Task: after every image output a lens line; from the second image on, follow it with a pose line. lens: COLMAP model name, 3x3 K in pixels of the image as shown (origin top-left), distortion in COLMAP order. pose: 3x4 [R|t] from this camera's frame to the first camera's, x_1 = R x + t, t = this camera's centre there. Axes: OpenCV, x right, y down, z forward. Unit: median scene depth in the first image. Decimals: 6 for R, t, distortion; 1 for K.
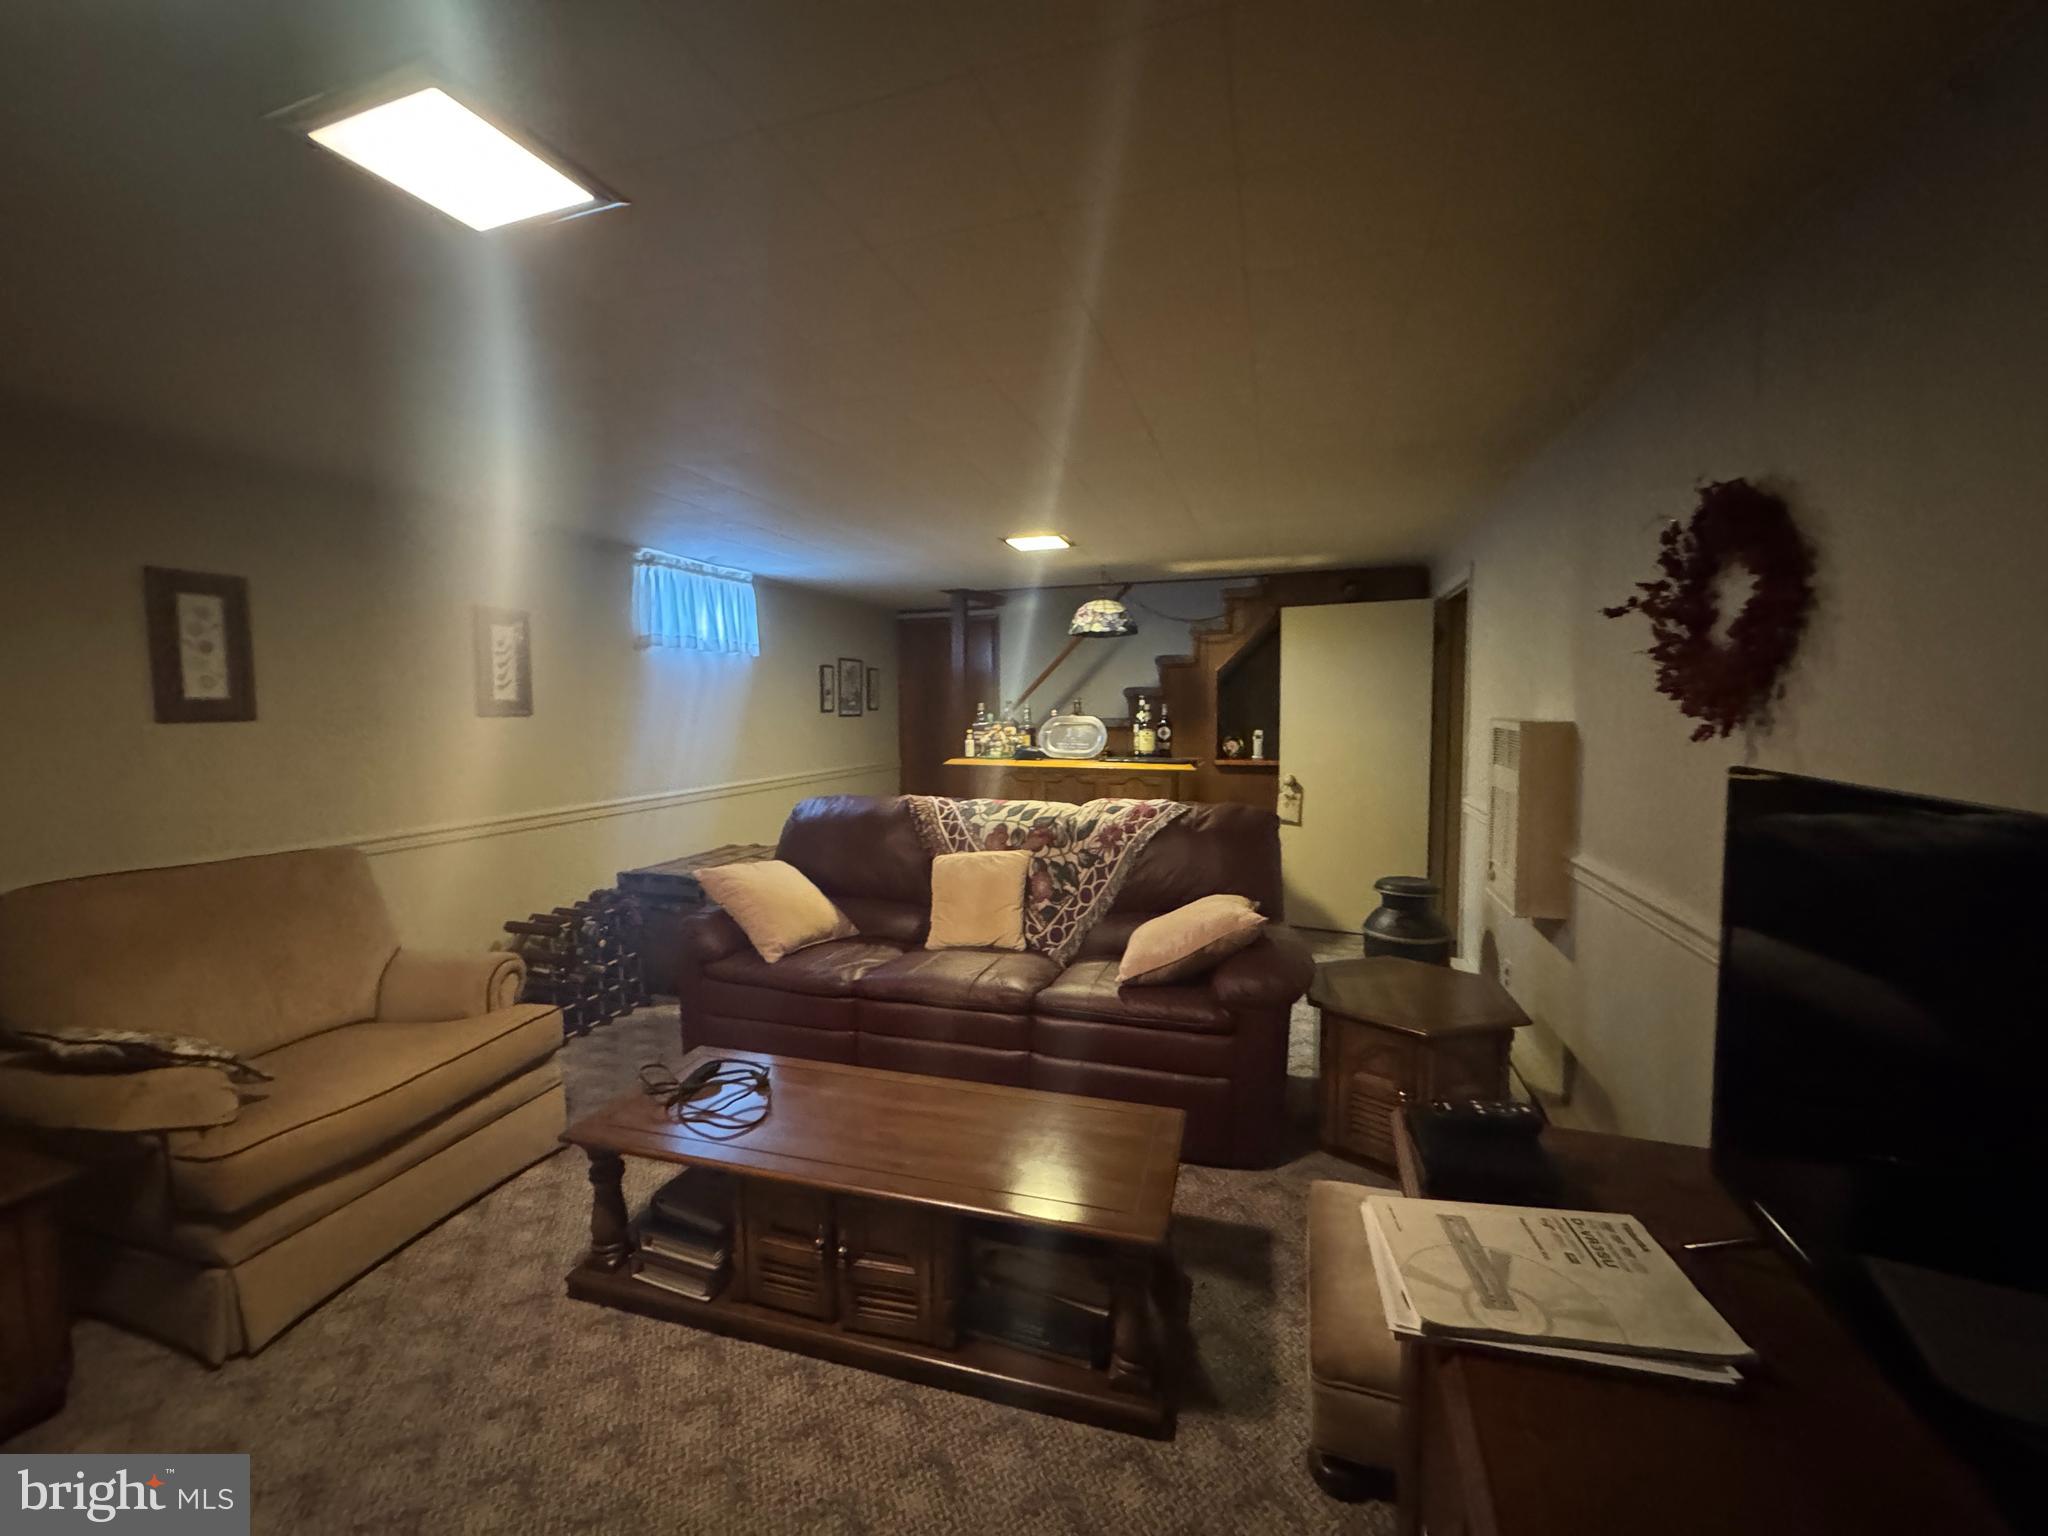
lens RADIAL K [[816.8, 0, 1022.7], [0, 816.8, 763.8], [0, 0, 1]] dist [-0.002166, -0.000093]
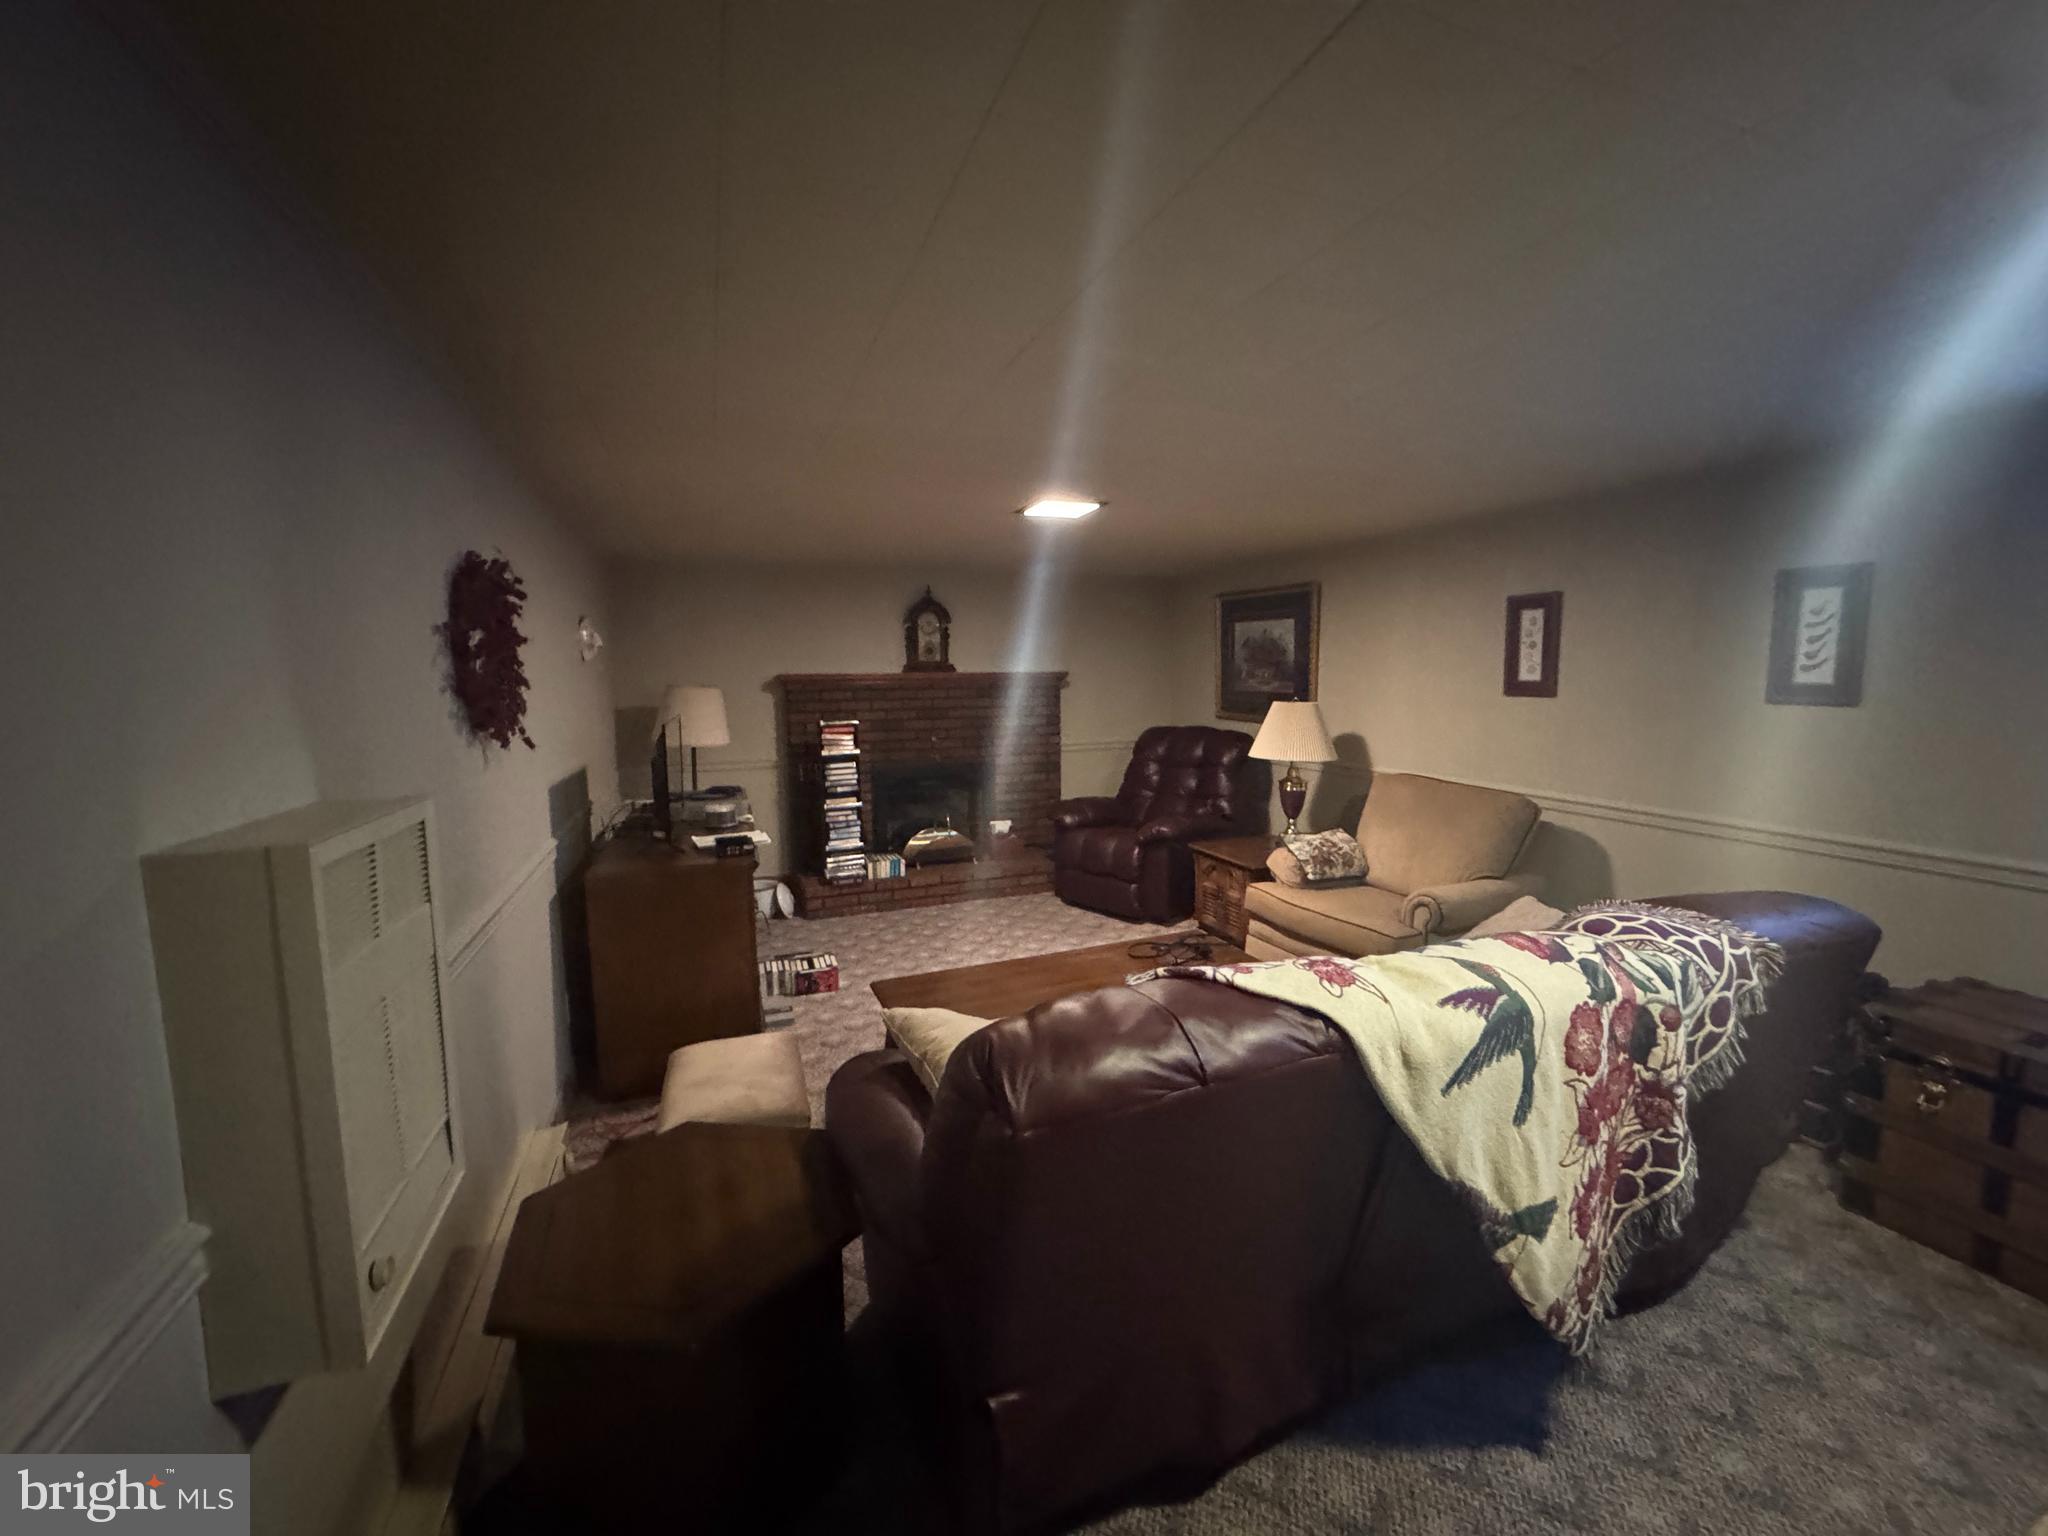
lens RADIAL K [[816.8, 0, 1022.7], [0, 816.8, 763.8], [0, 0, 1]] dist [-0.002166, -0.000093]
pose [[-0.764710, 0.088871, -0.638217, 0.605733], [-0.030388, 0.984368, 0.173483, -0.154907], [0.643658, 0.152059, -0.750055, 1.487170]]
